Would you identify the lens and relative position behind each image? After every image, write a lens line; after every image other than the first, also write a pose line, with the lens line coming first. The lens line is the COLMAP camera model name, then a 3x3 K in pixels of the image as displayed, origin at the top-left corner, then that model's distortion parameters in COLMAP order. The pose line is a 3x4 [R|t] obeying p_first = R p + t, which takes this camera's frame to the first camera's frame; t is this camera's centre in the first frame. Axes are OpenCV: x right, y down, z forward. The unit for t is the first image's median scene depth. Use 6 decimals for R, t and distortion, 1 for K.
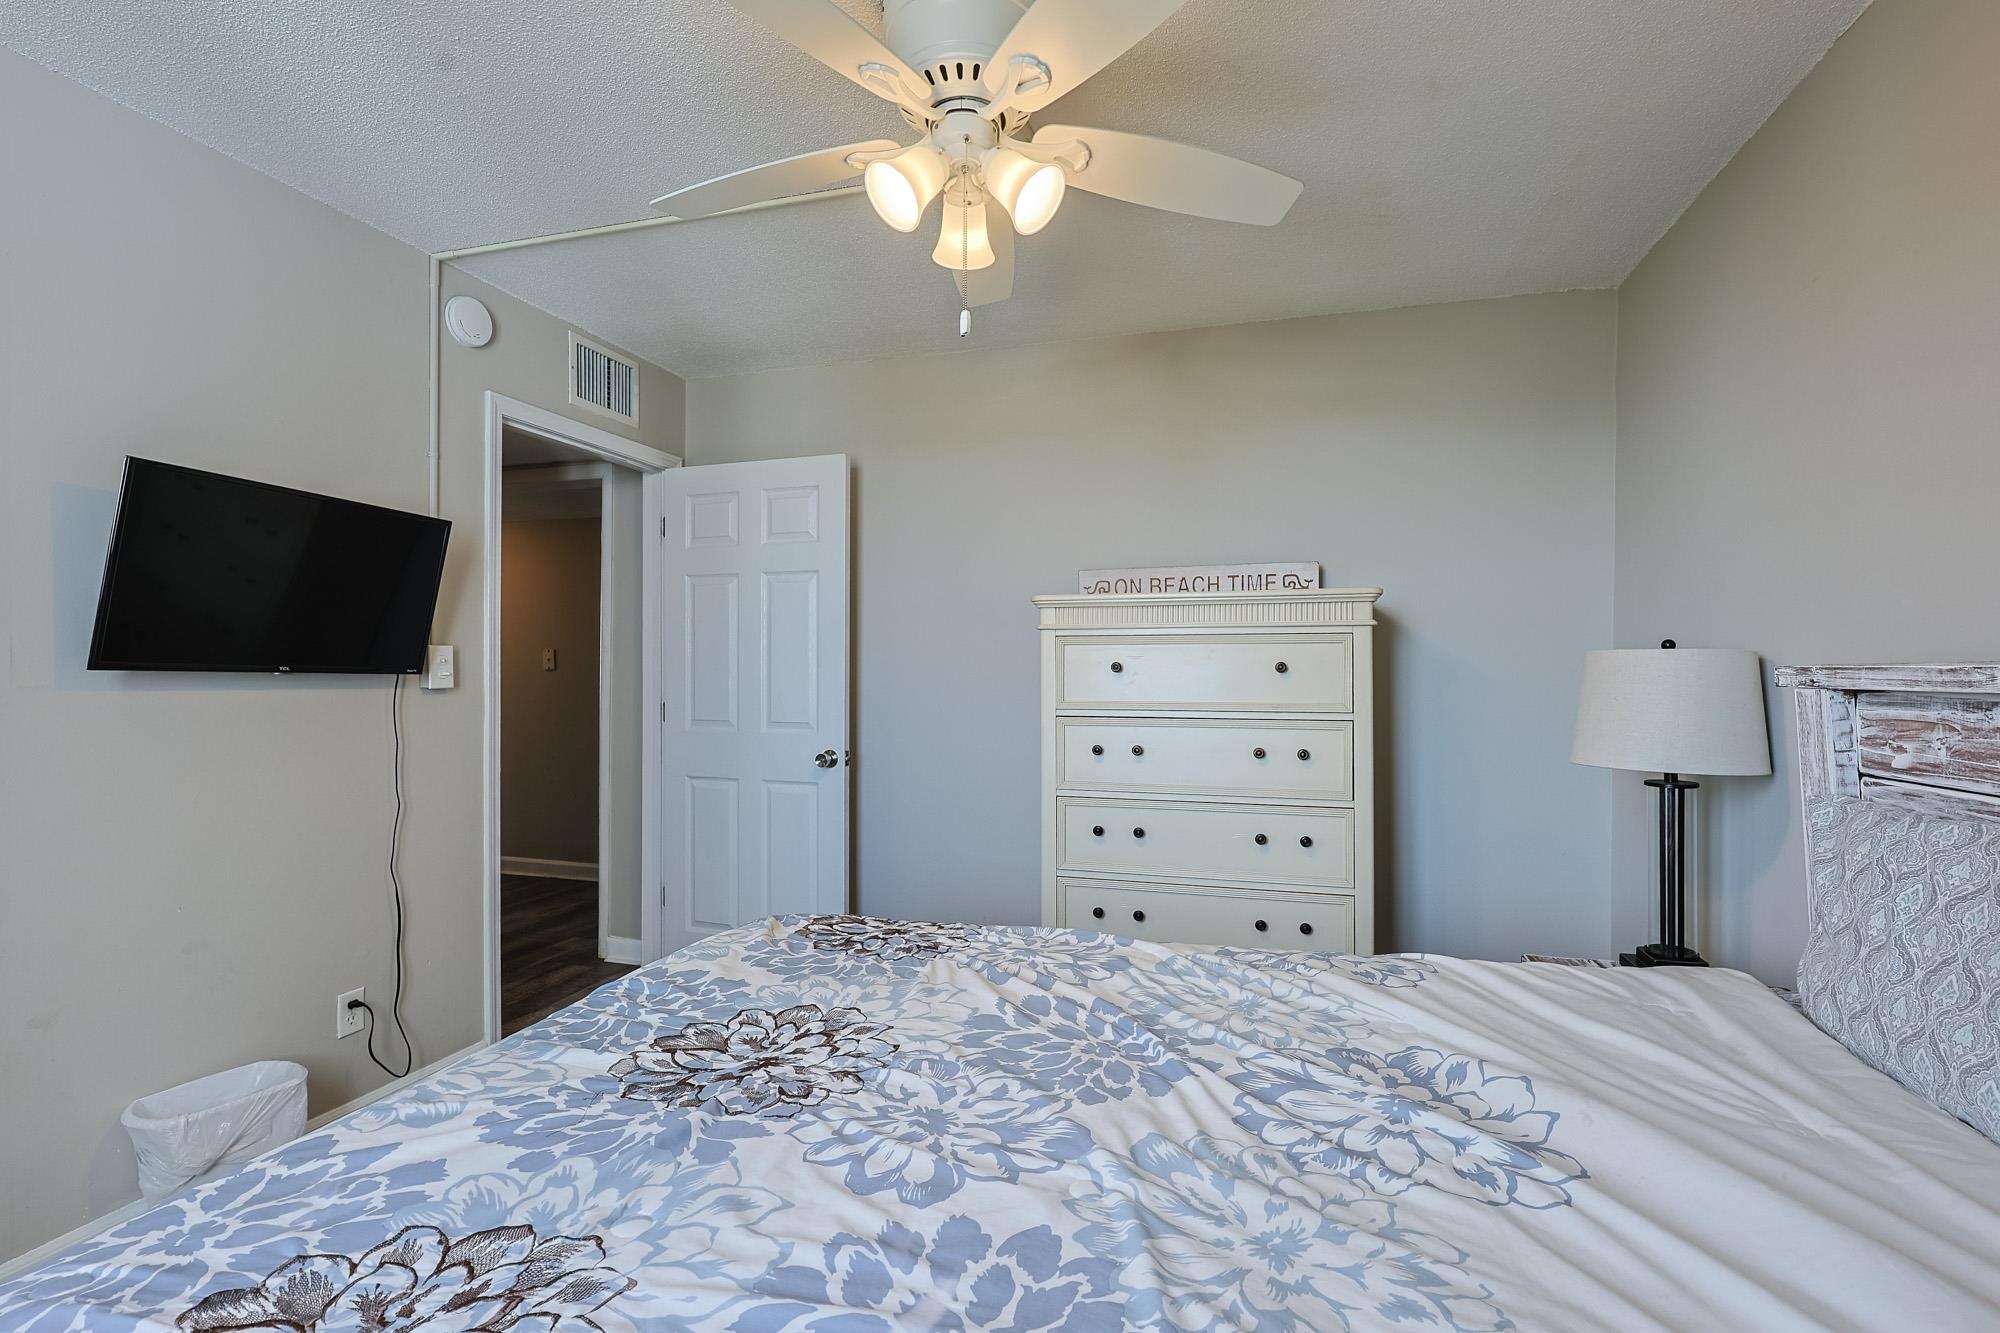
lens RADIAL K [[899.6, 0, 992.5], [0, 899.6, 663.8], [0, 0, 1]] dist [0.004099, 0.000066]
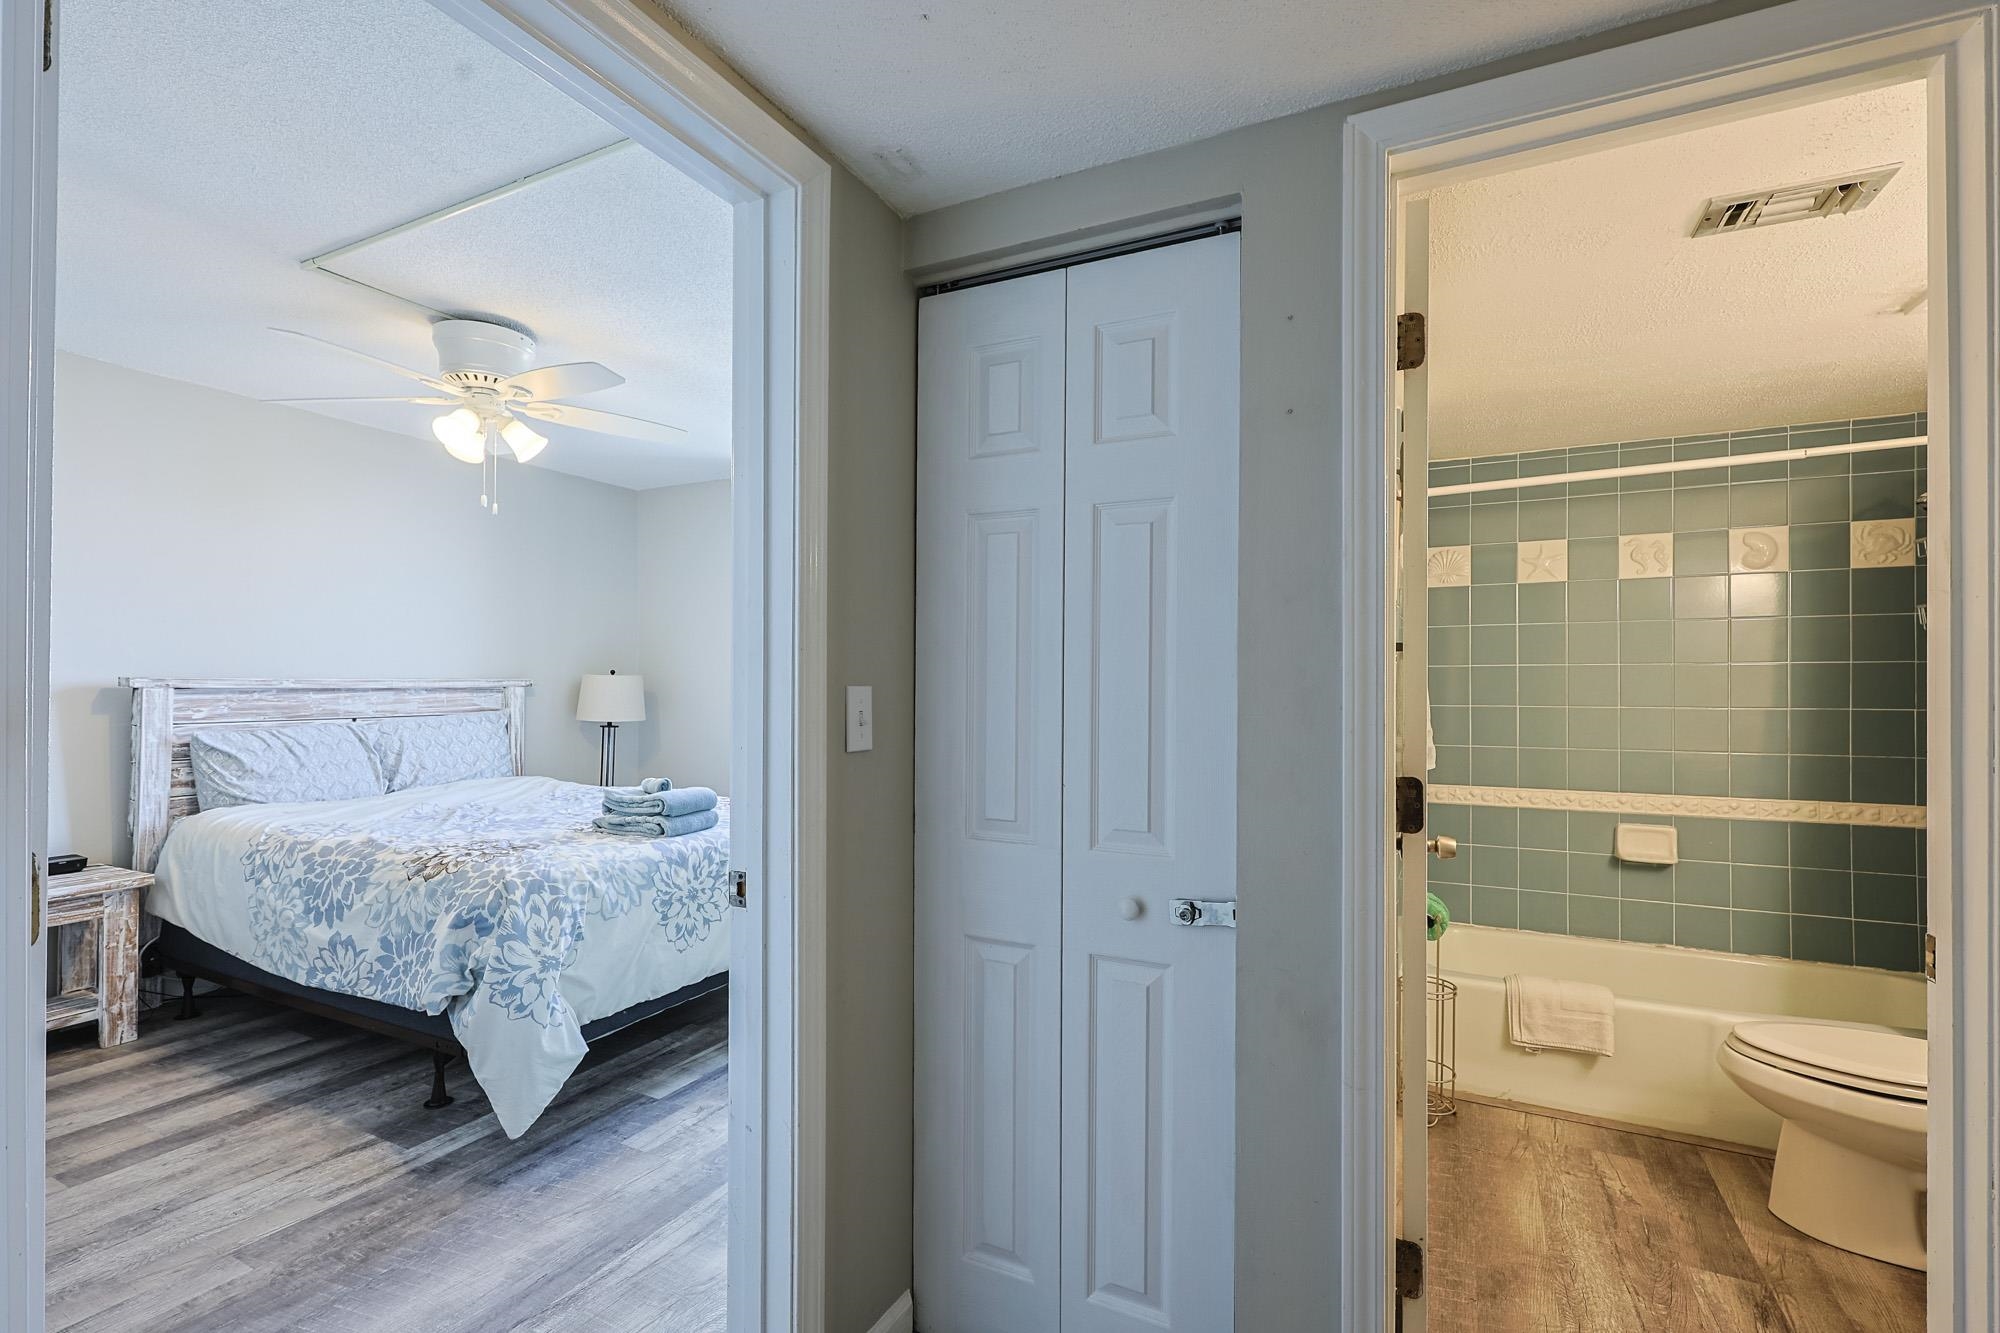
lens RADIAL K [[861.0, 0, 1009.5], [0, 861.0, 684.7], [0, 0, 1]] dist [0.004961, -0.000302]
pose [[-0.986153, -0.010180, 0.165526, -1.852941], [-0.010842, 0.999936, -0.003096, 0.003376], [-0.165484, -0.004848, -0.986201, 3.378840]]
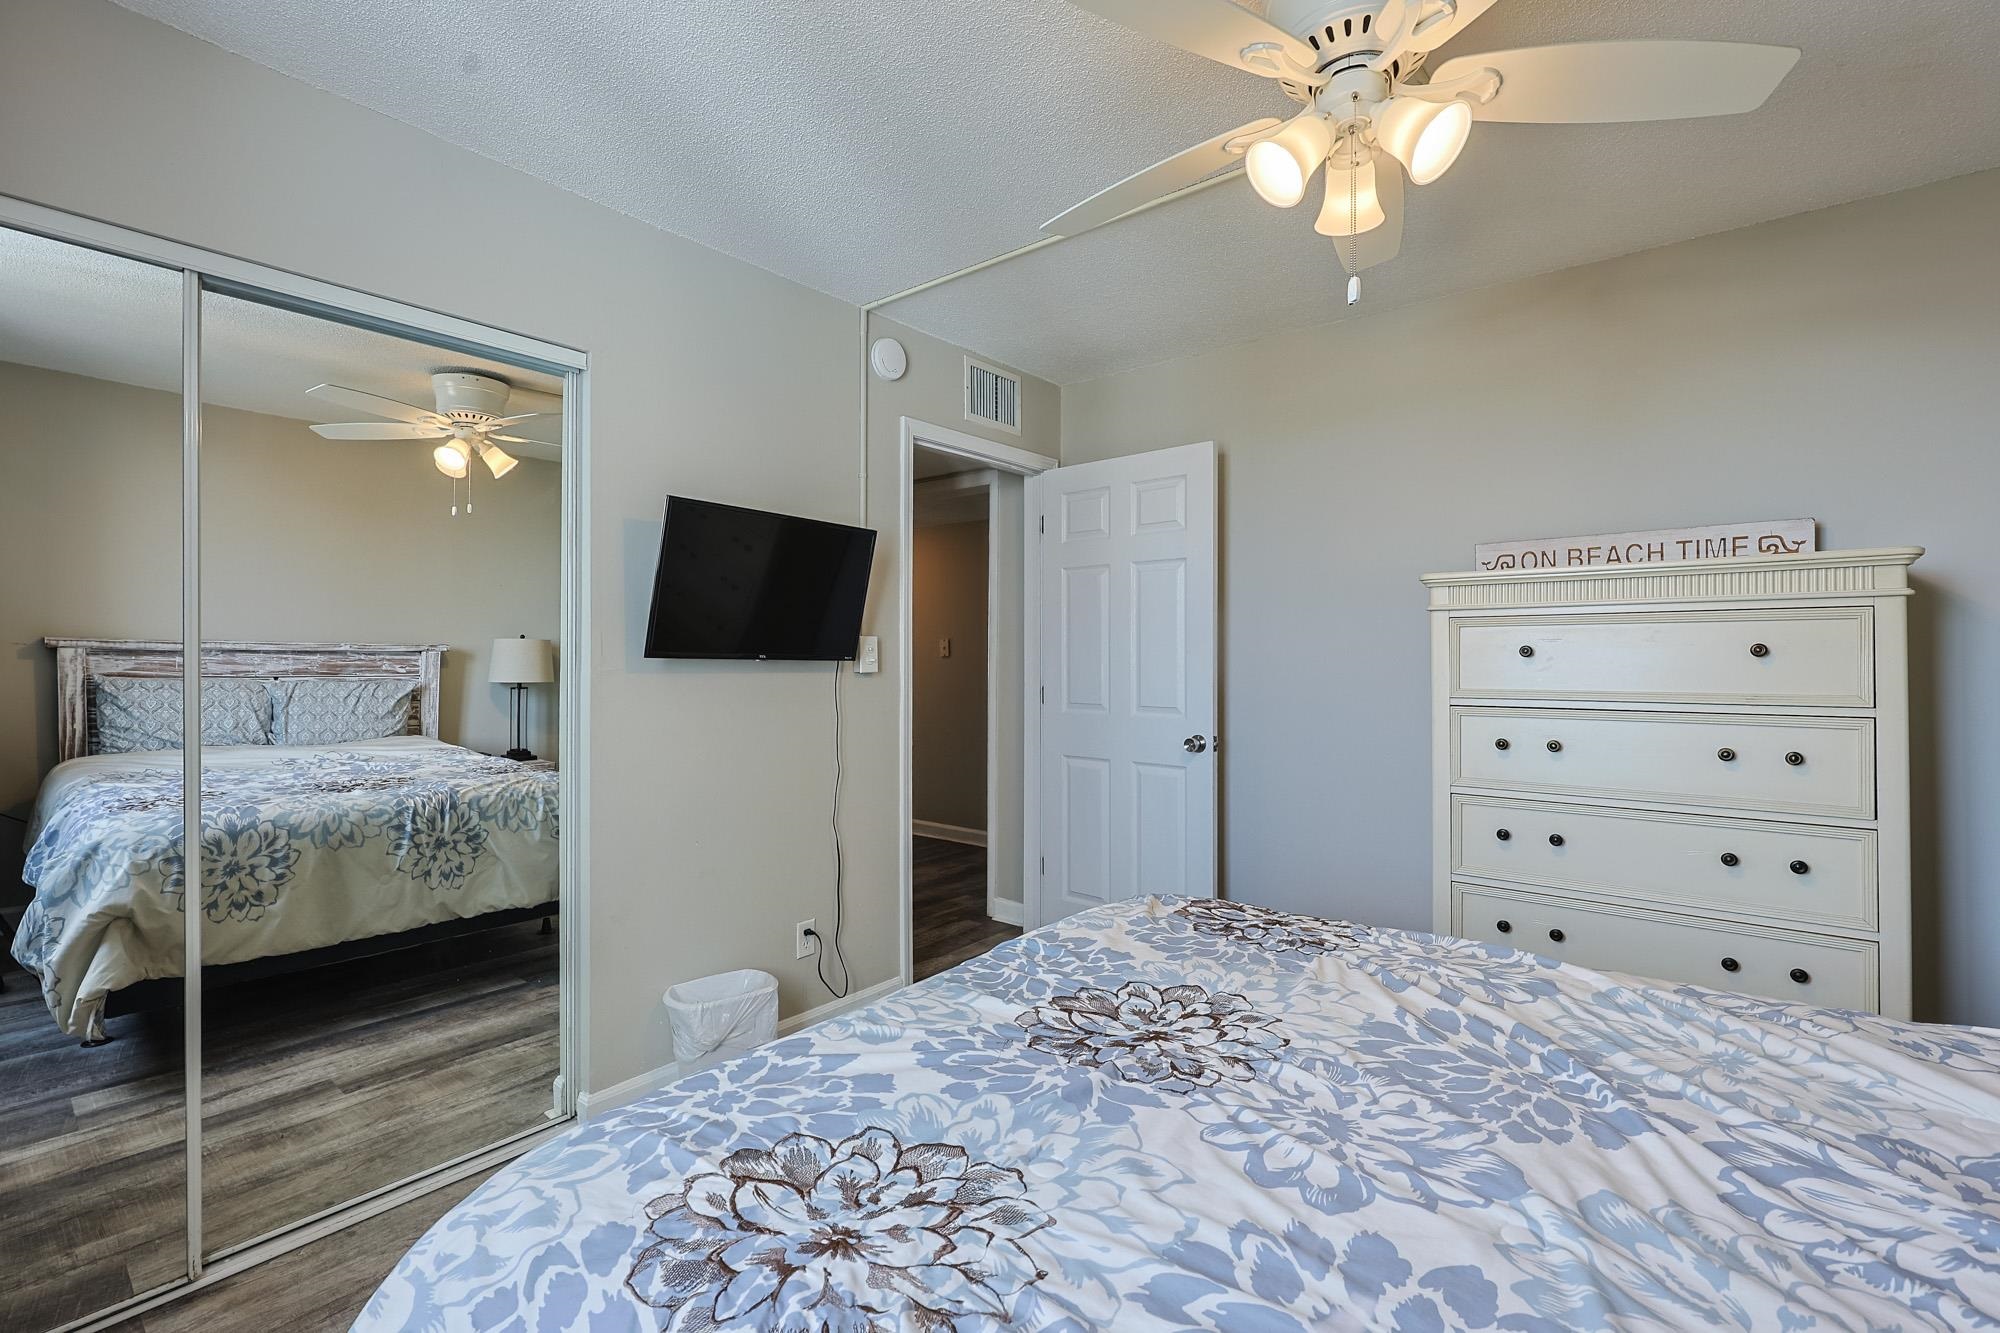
lens RADIAL K [[881.2, 0, 997.5], [0, 881.2, 646.5], [0, 0, 1]] dist [0.003035, 0.000166]
pose [[0.924529, -0.007959, -0.381028, -0.029985], [0.006500, 0.999966, -0.005116, 0.000104], [0.381055, 0.002253, 0.924550, -0.005288]]
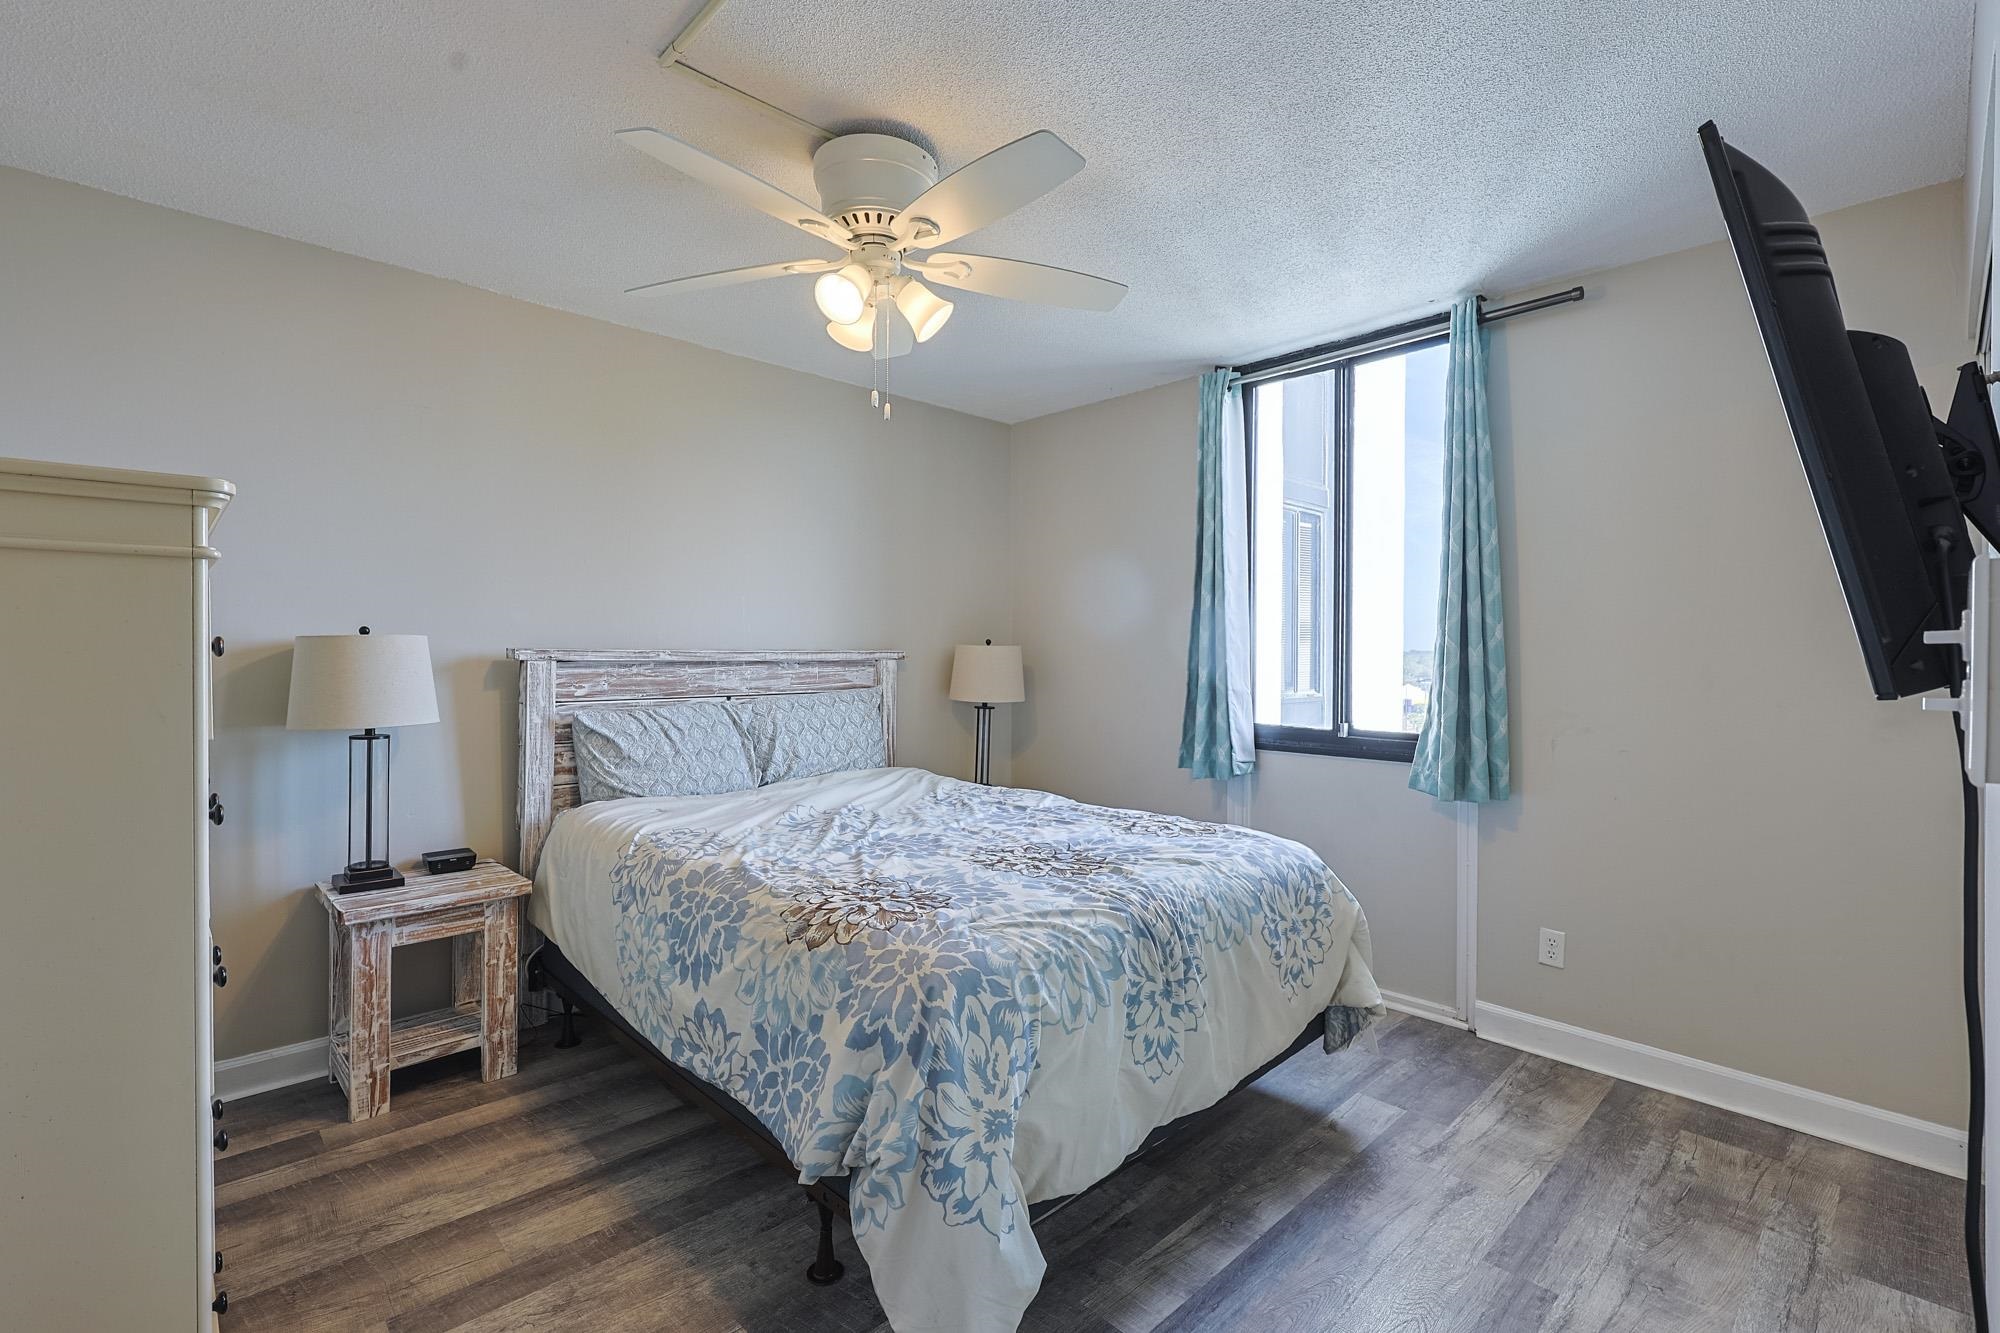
lens RADIAL K [[899.6, 0, 992.5], [0, 899.6, 663.8], [0, 0, 1]] dist [0.004099, 0.000066]
pose [[-0.858833, -0.015307, 0.512028, -1.126077], [-0.012440, 0.999882, 0.009026, 0.004953], [-0.512105, 0.001382, -0.858921, 2.664345]]
